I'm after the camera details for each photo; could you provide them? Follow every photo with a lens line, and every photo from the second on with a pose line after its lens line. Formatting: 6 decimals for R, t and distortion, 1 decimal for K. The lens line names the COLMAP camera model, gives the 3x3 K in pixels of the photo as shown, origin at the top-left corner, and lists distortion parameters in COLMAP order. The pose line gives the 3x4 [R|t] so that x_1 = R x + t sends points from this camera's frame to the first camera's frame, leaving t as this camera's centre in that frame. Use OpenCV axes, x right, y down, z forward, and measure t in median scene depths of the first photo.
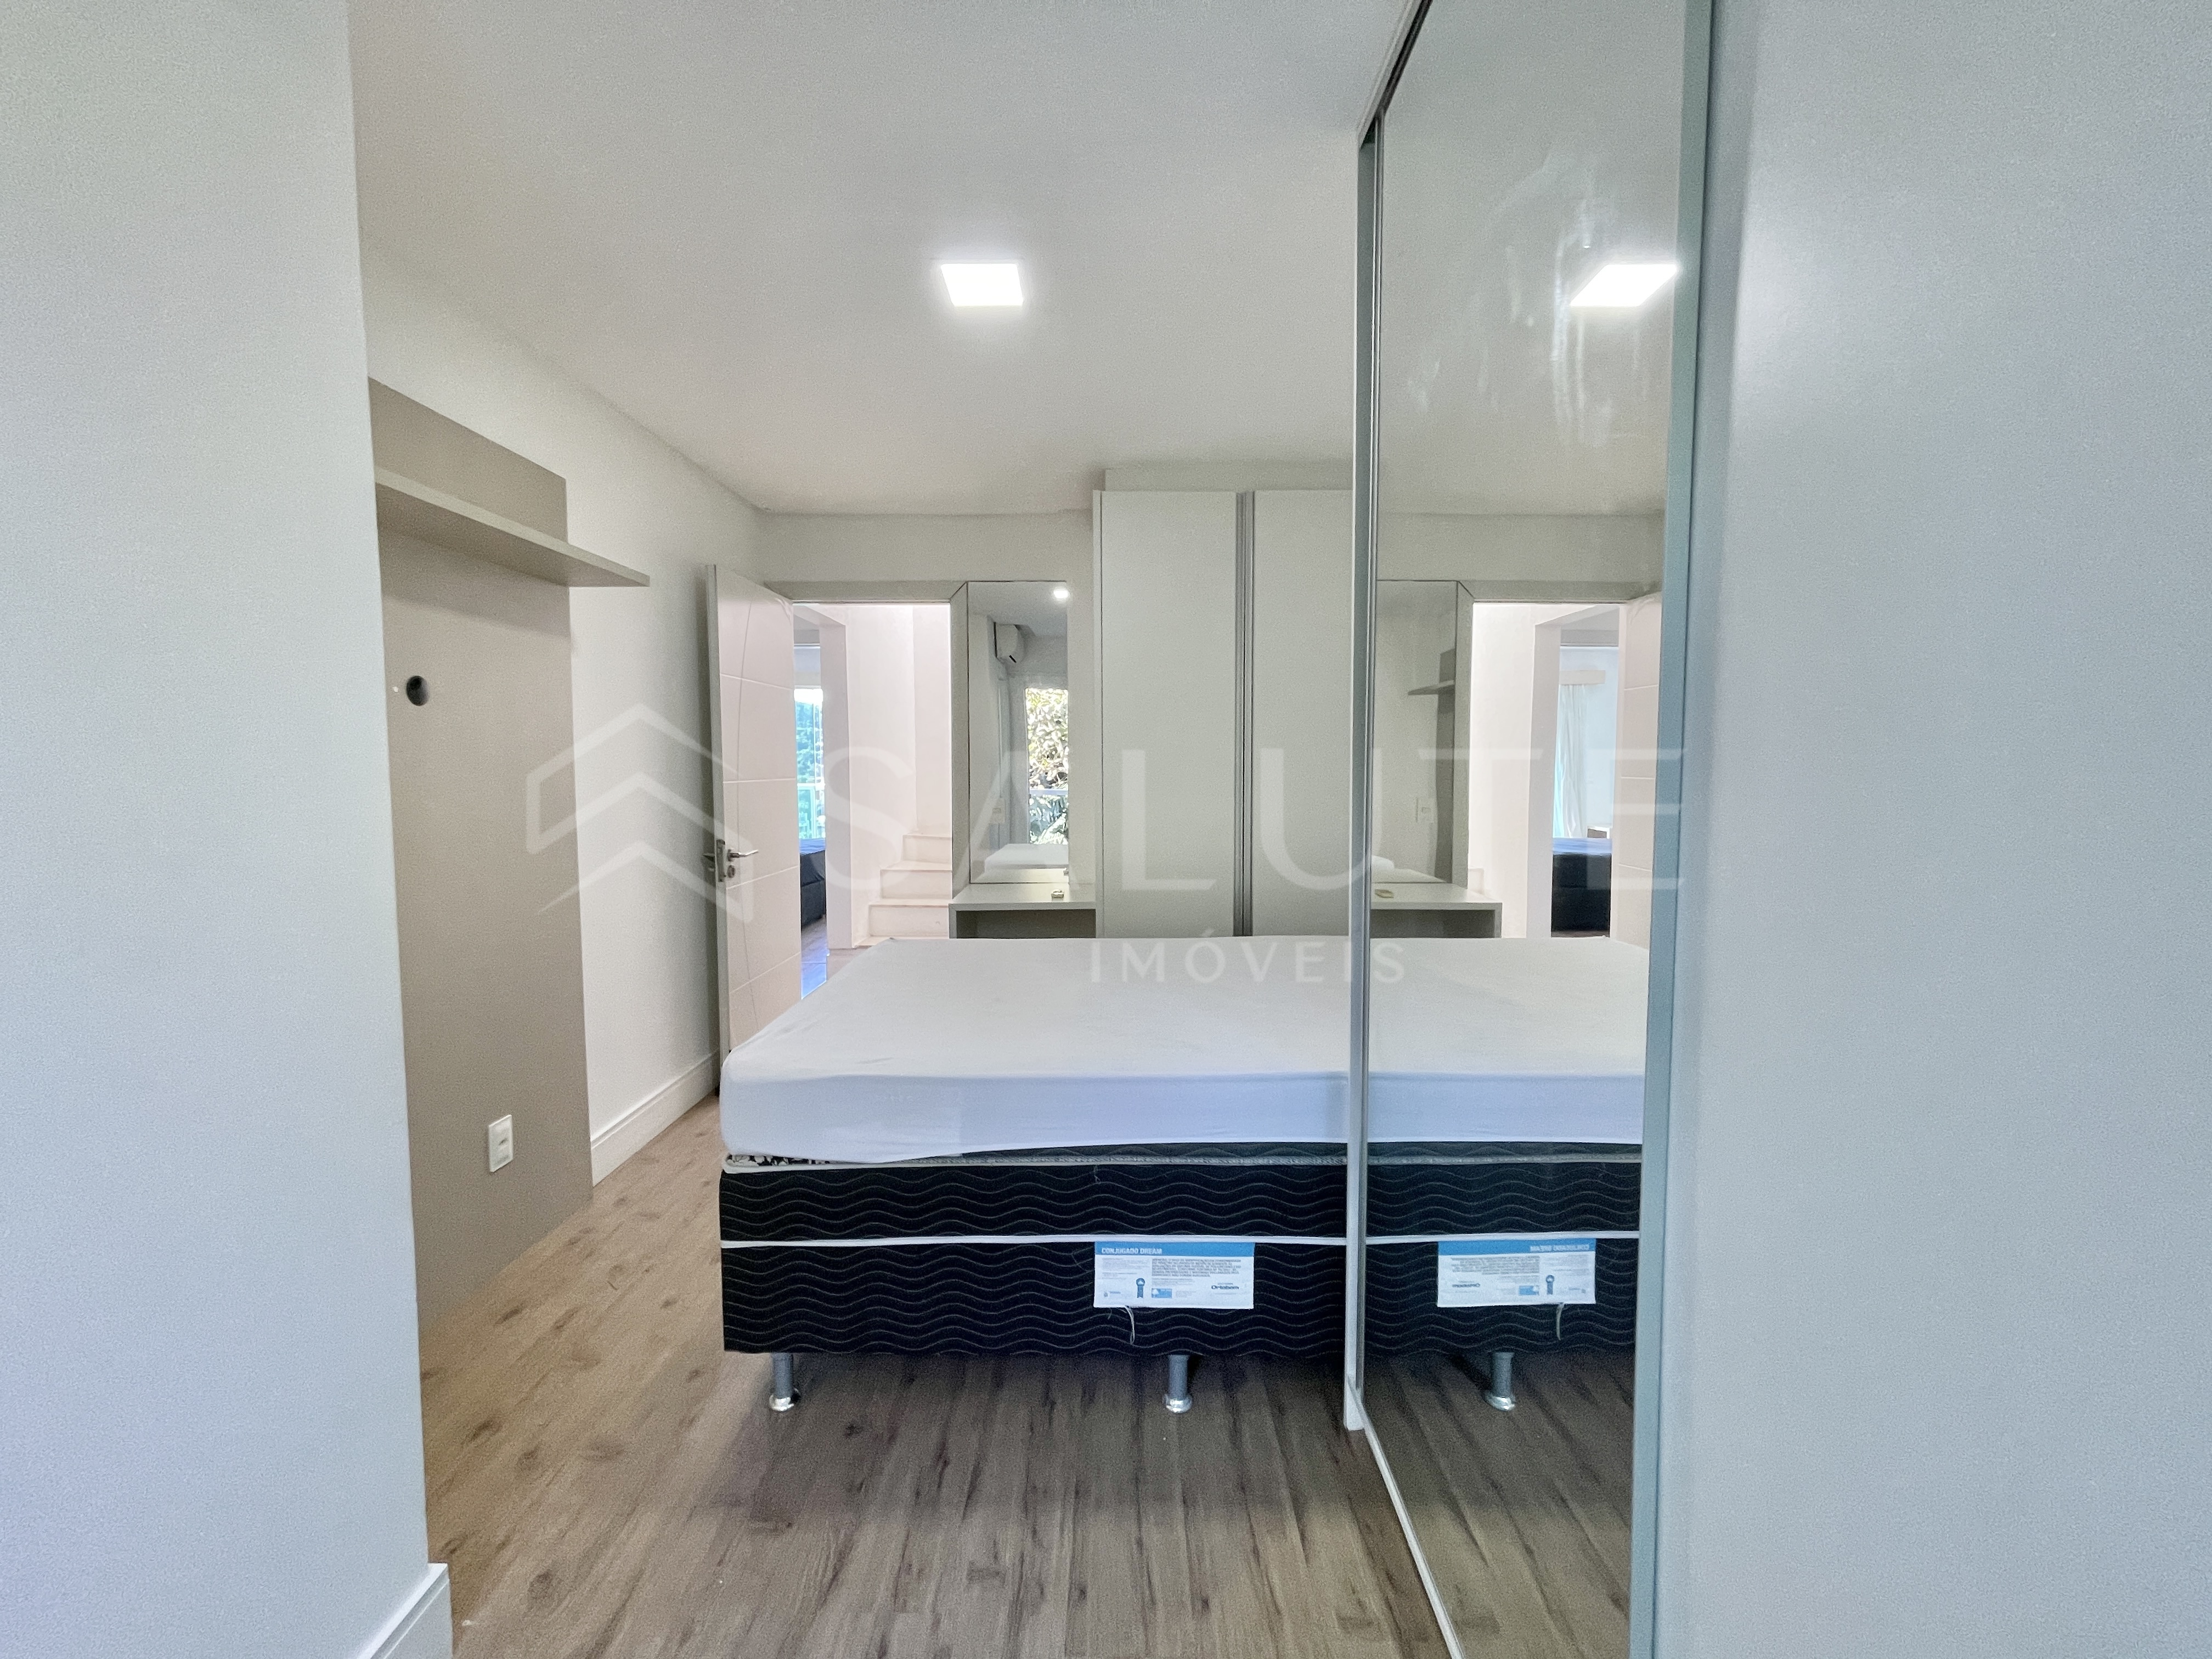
lens RADIAL K [[888.9, 0, 1111.6], [0, 888.9, 826.2], [0, 0, 1]] dist [-0.002539, 0.001654]
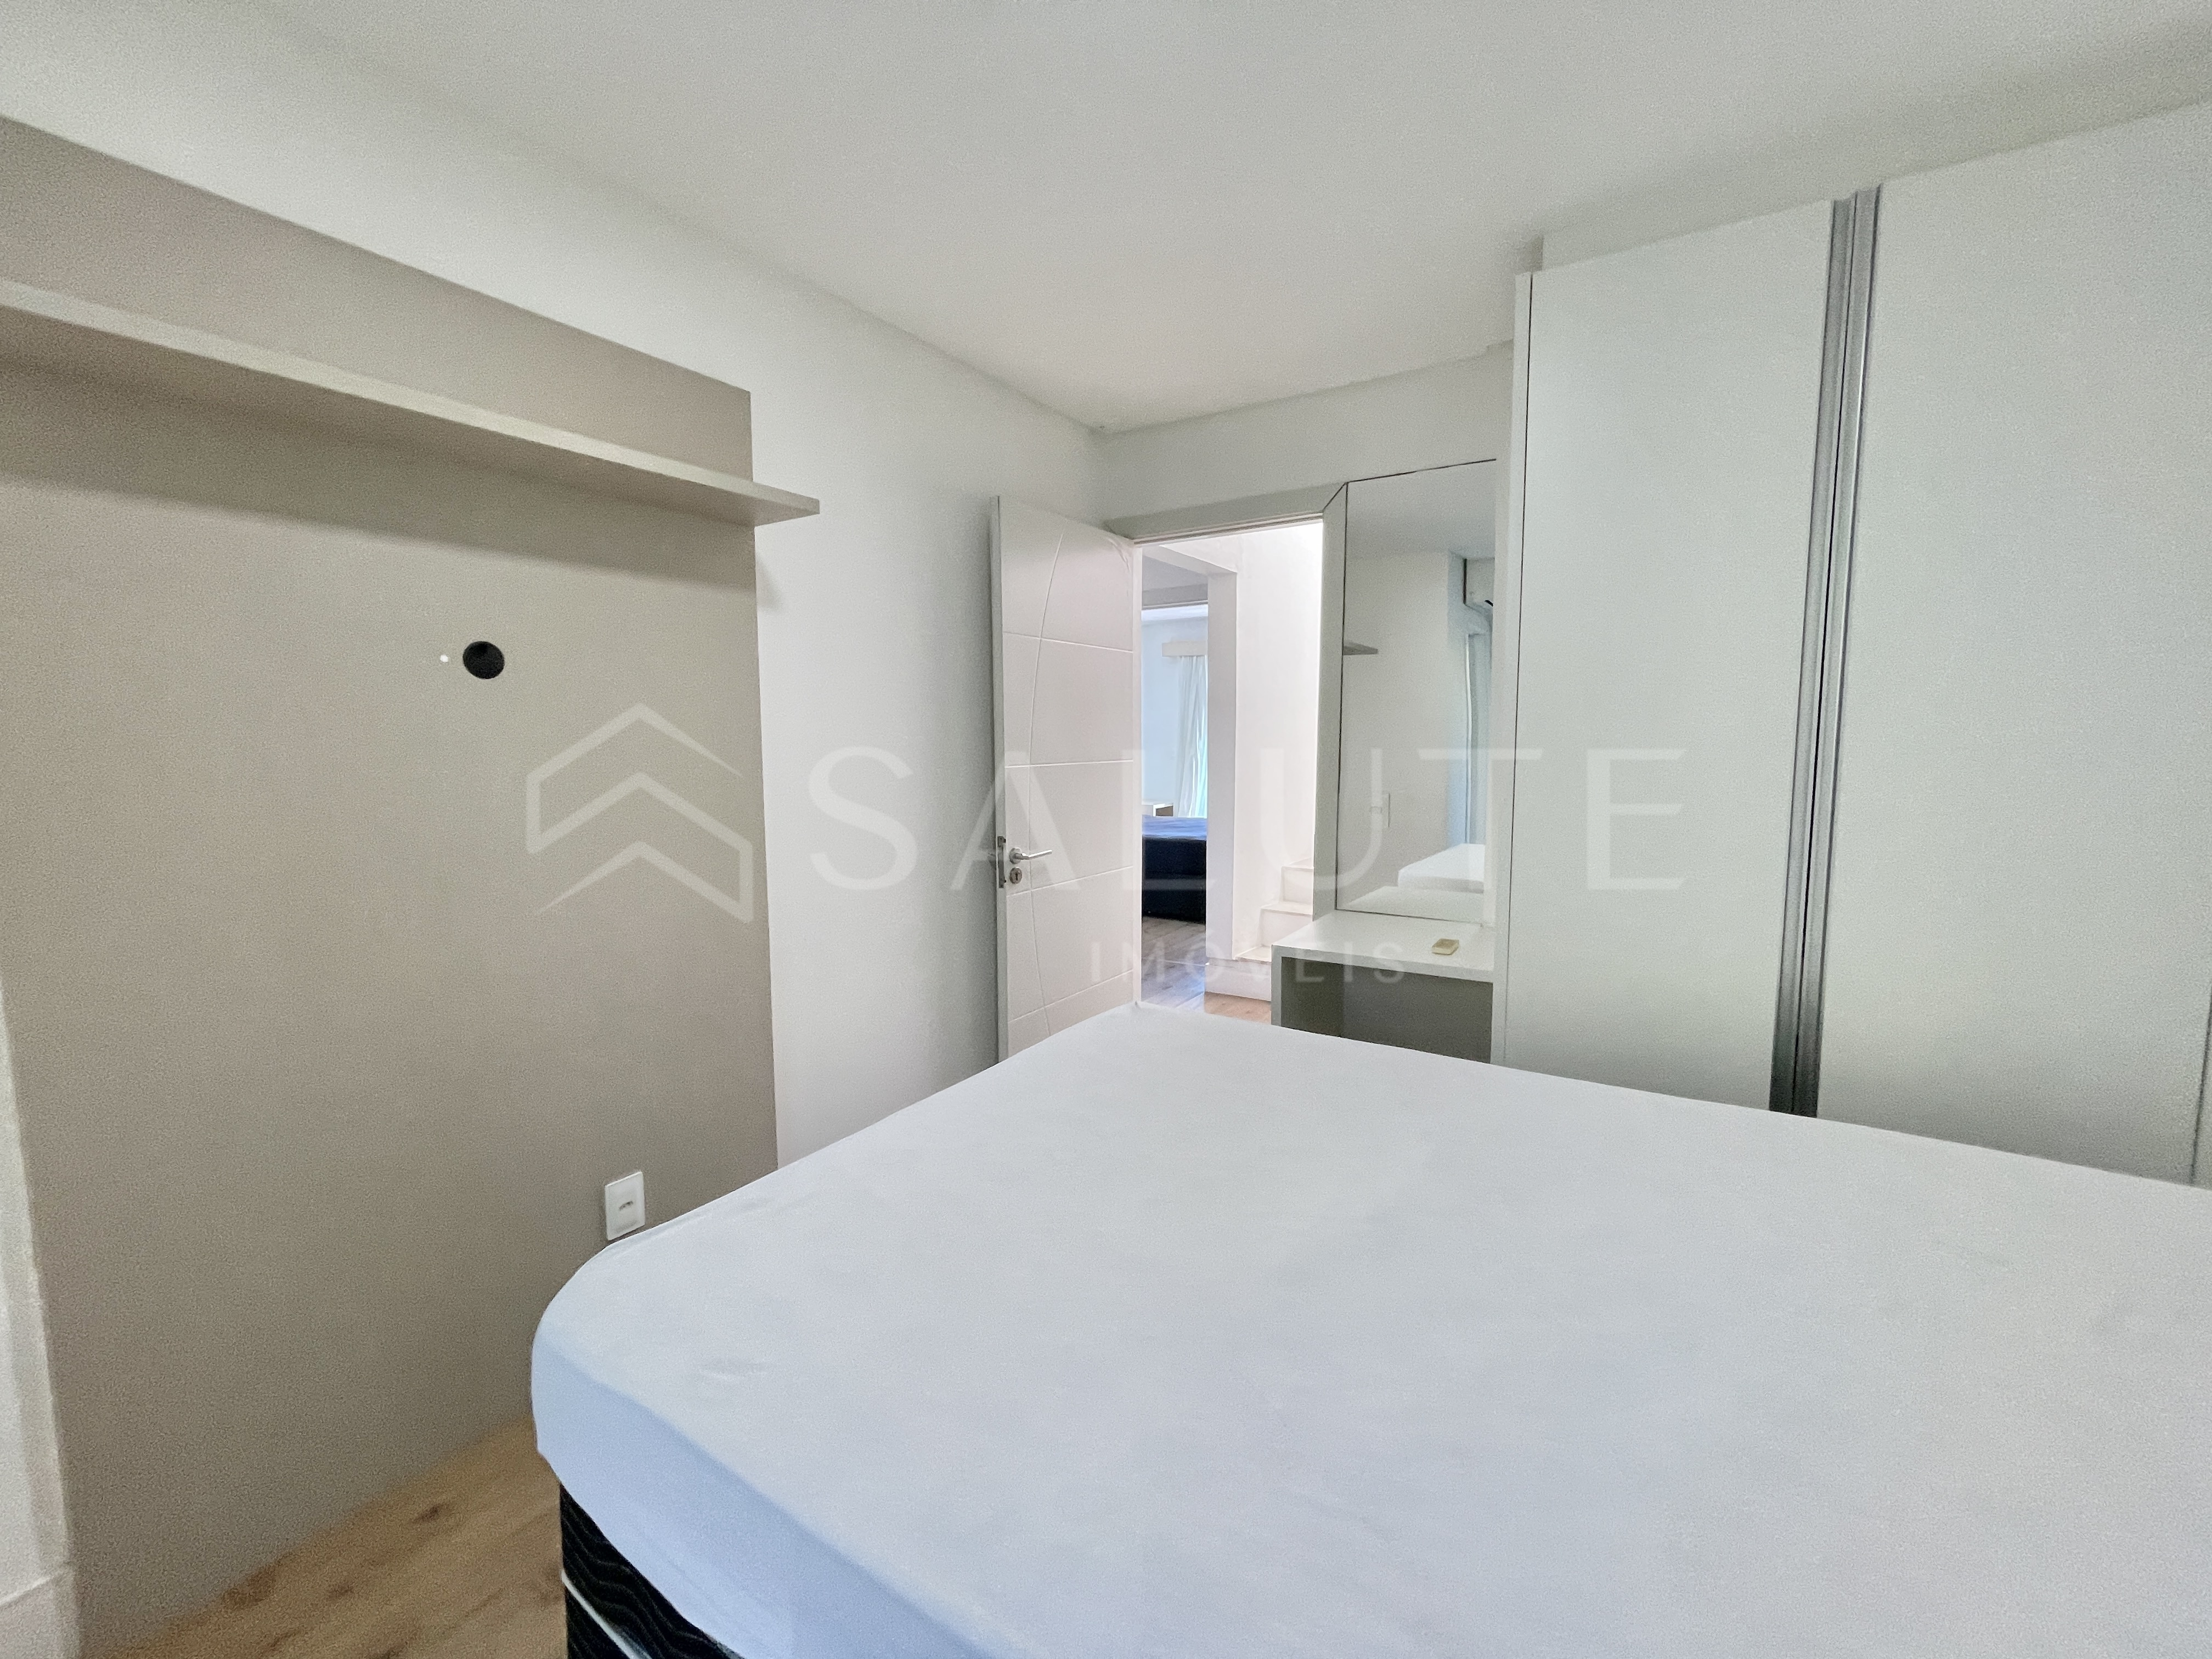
lens RADIAL K [[888.9, 0, 1104.9], [0, 888.9, 820.7], [0, 0, 1]] dist [-0.002539, 0.001654]
pose [[0.846046, 0.046613, -0.531068, 0.075719], [-0.033671, 0.998853, 0.034030, -0.030537], [0.532045, -0.010910, 0.846646, 0.355835]]
